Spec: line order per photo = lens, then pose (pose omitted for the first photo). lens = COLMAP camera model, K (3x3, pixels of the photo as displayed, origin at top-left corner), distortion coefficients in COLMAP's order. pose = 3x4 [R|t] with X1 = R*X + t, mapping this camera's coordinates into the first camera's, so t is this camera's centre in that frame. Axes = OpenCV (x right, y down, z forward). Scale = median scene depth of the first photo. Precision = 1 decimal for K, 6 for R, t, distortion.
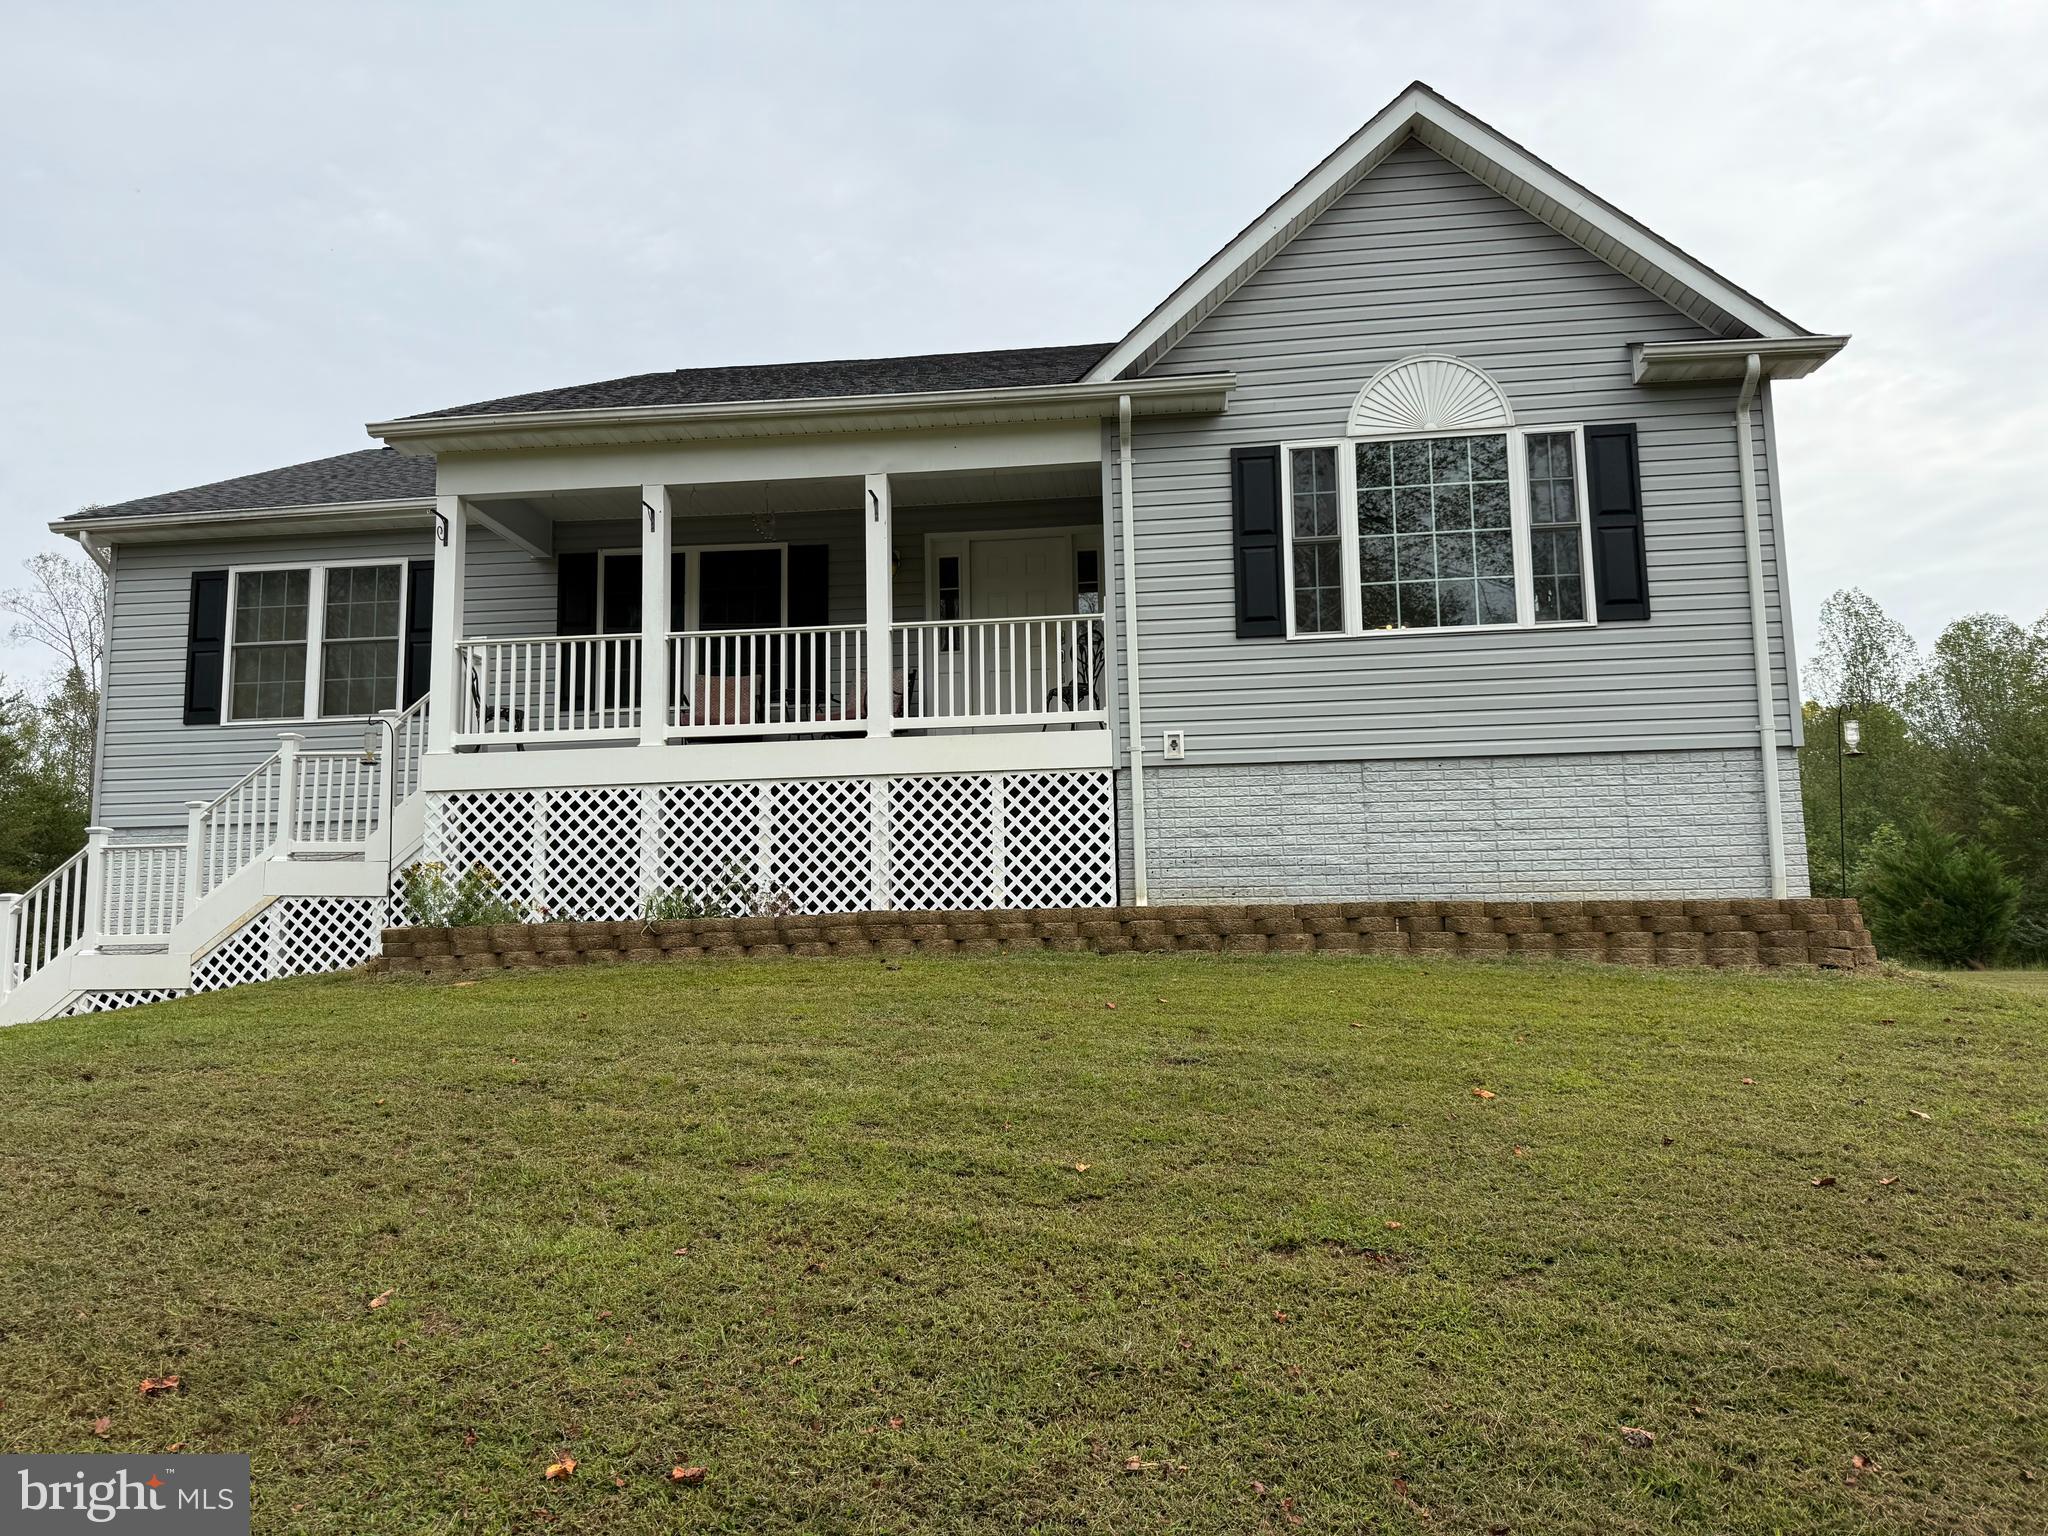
lens RADIAL K [[1437.8, 0, 1019.0], [0, 1437.8, 778.0], [0, 0, 1]] dist [0.058604, -0.045845]
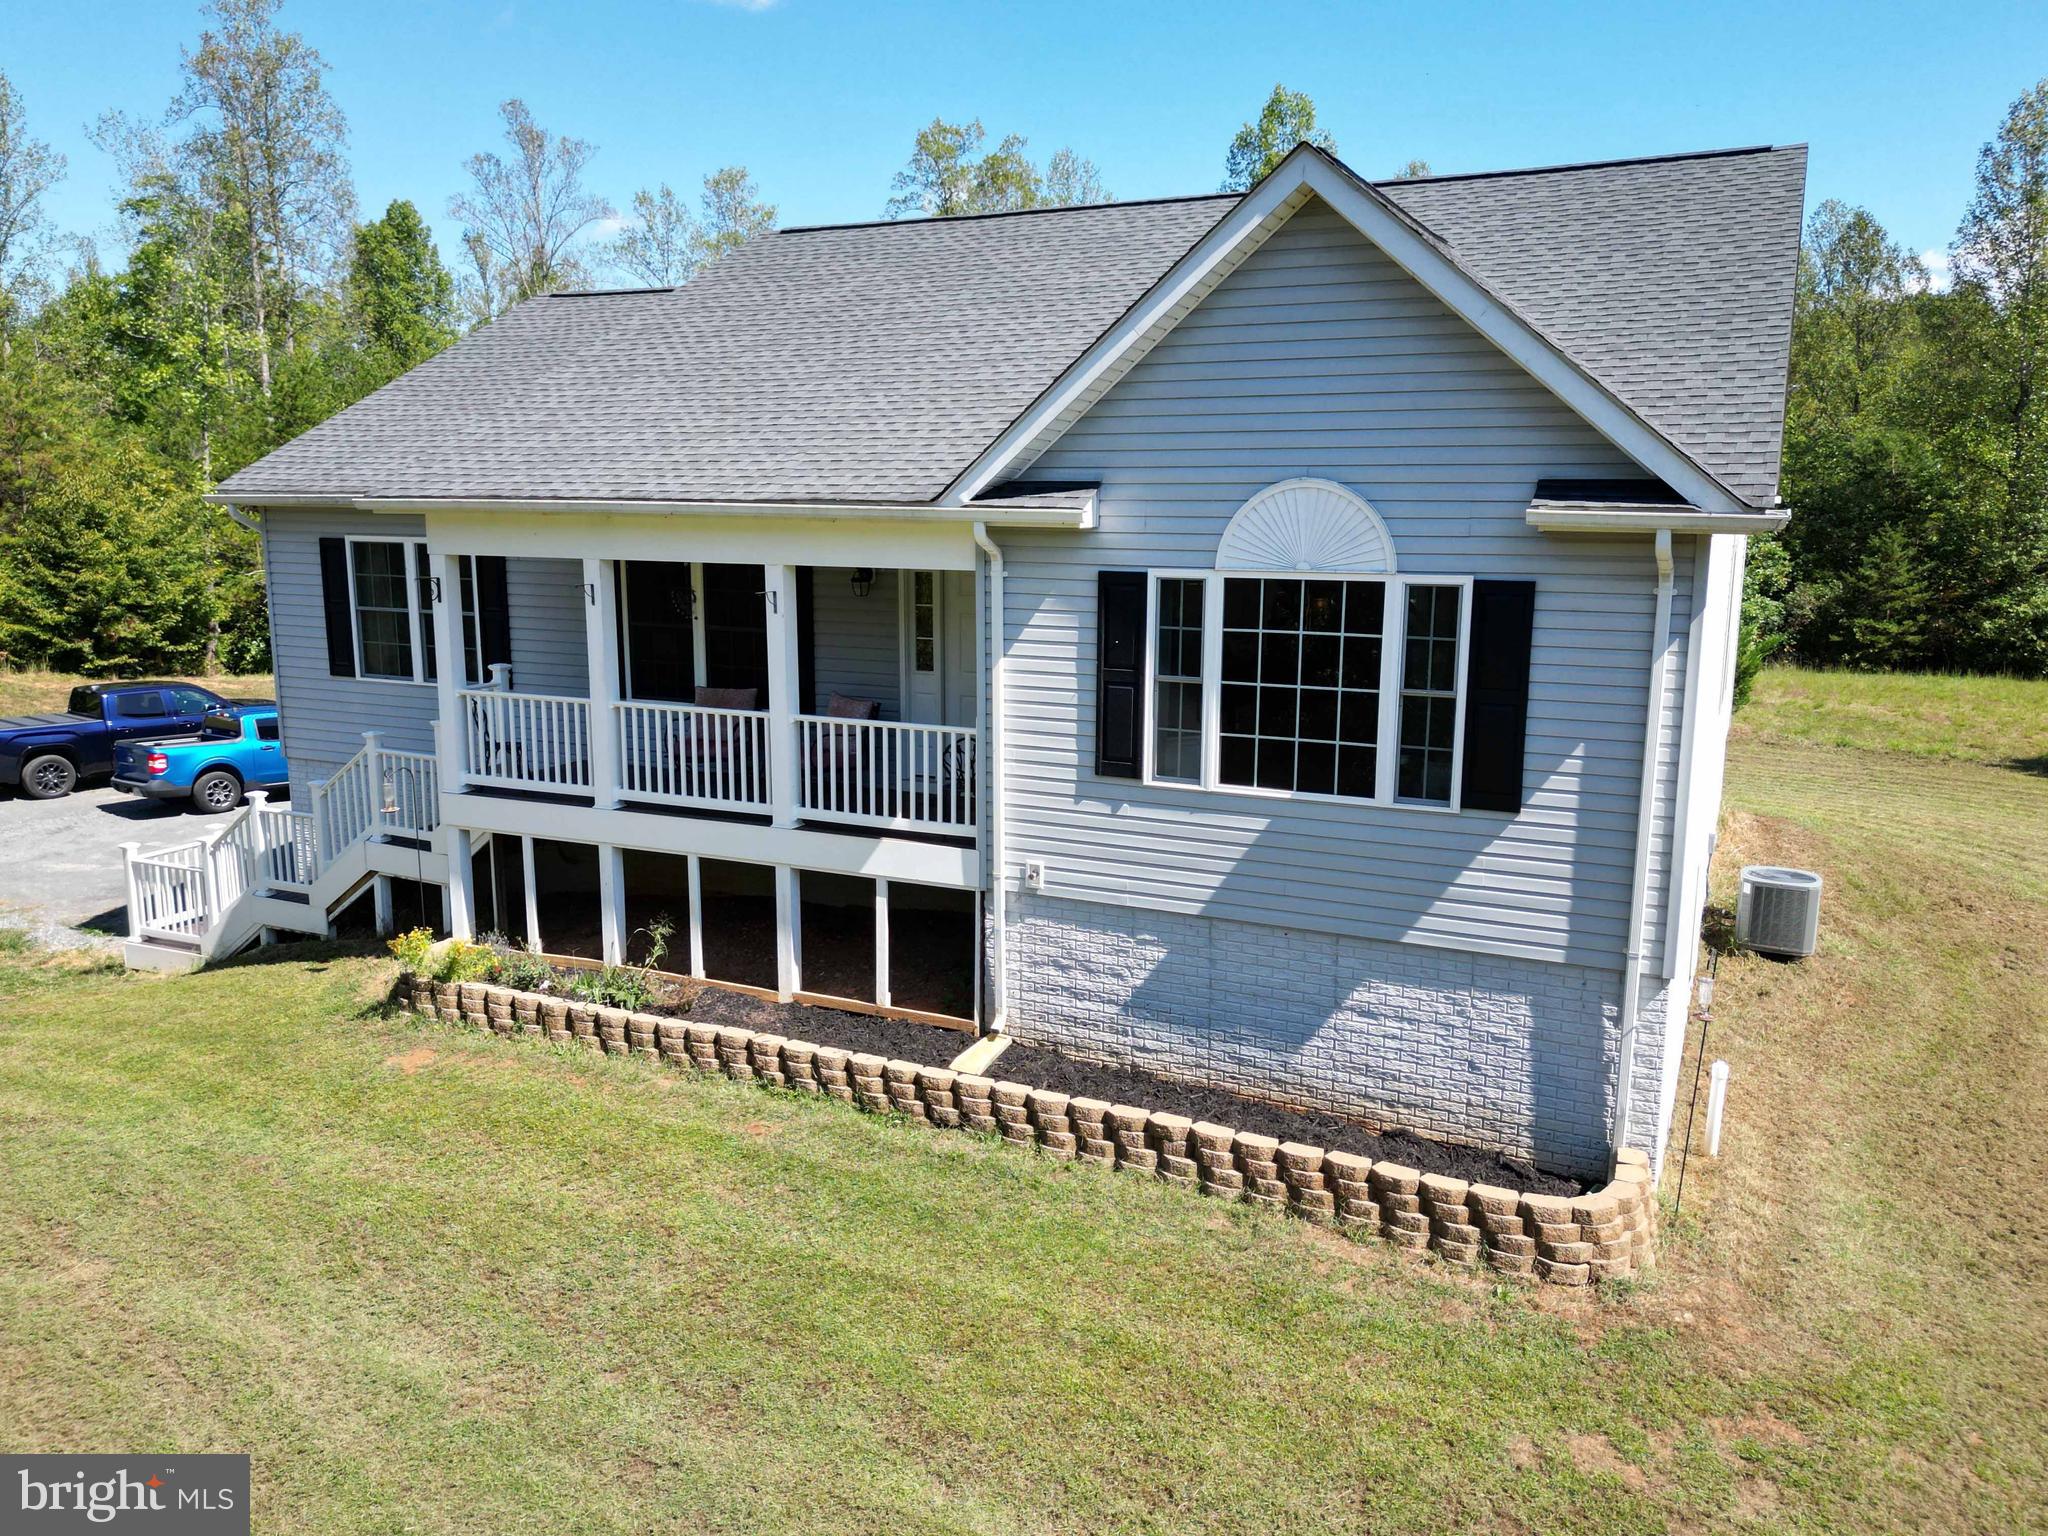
lens RADIAL K [[1545.3, 0, 1029.5], [0, 1545.3, 759.8], [0, 0, 1]] dist [0.062134, -0.054362]
pose [[0.946712, 0.076275, -0.312921, 0.417606], [0.024183, 0.951978, 0.305209, -0.410722], [0.321174, -0.296512, 0.899404, 0.056681]]
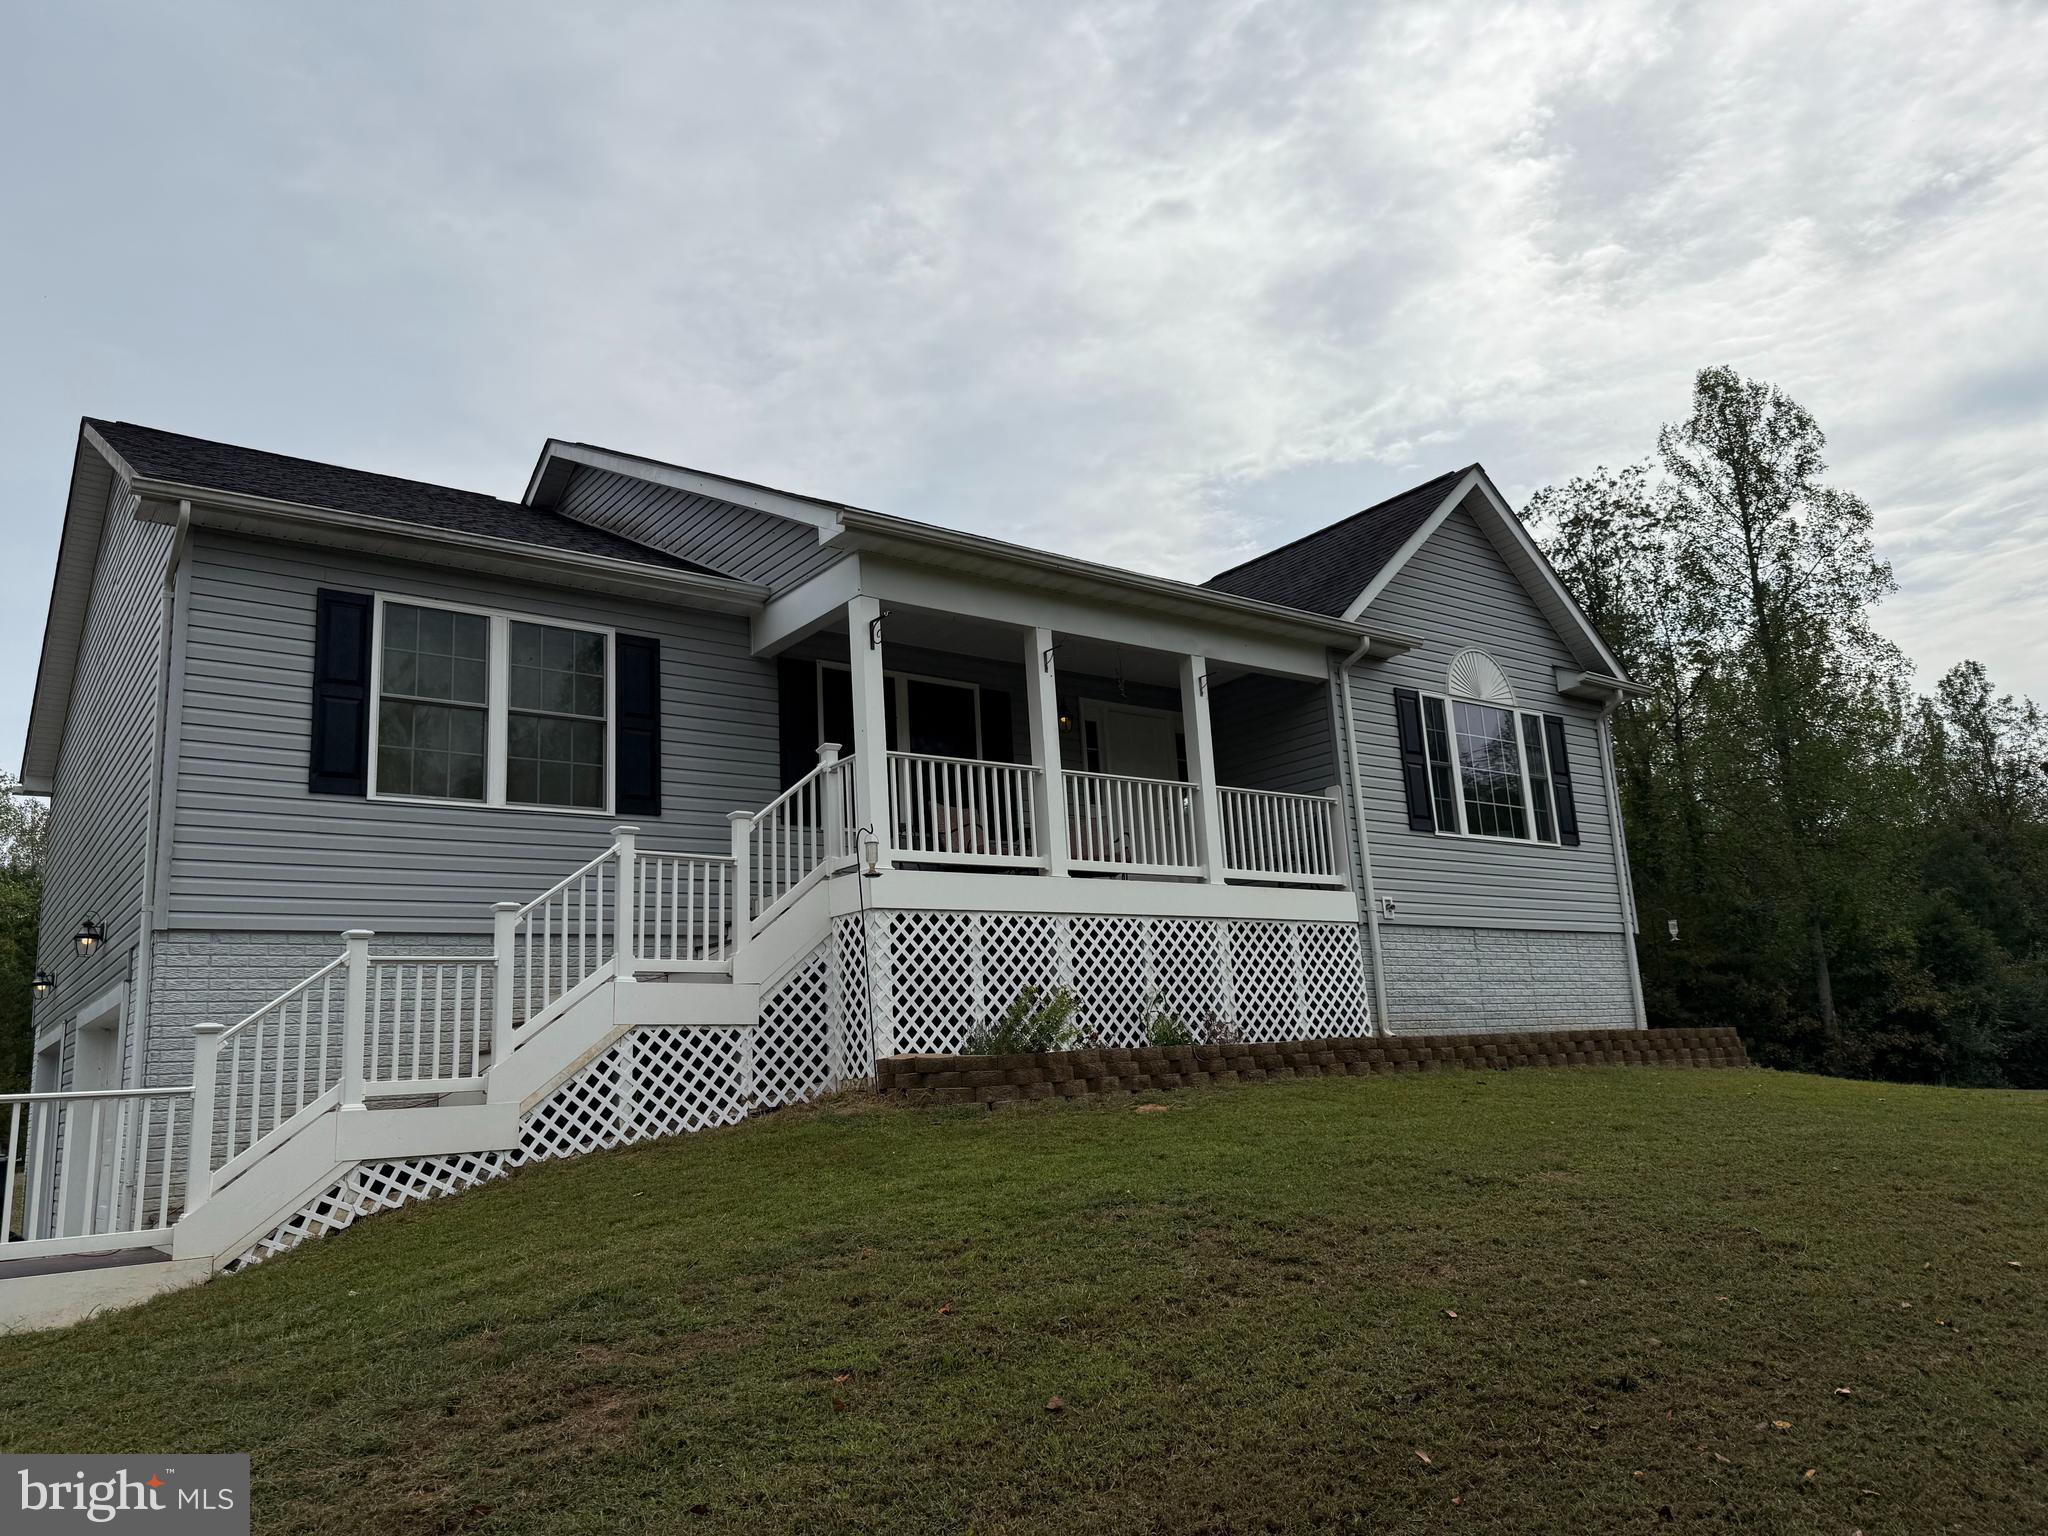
lens RADIAL K [[1437.8, 0, 1014.0], [0, 1437.8, 761.5], [0, 0, 1]] dist [0.058604, -0.045845]
pose [[0.721888, 0.128010, 0.680067, -0.994877], [-0.046462, 0.989490, -0.136933, 0.038736], [-0.690448, 0.067253, 0.720248, 0.281166]]
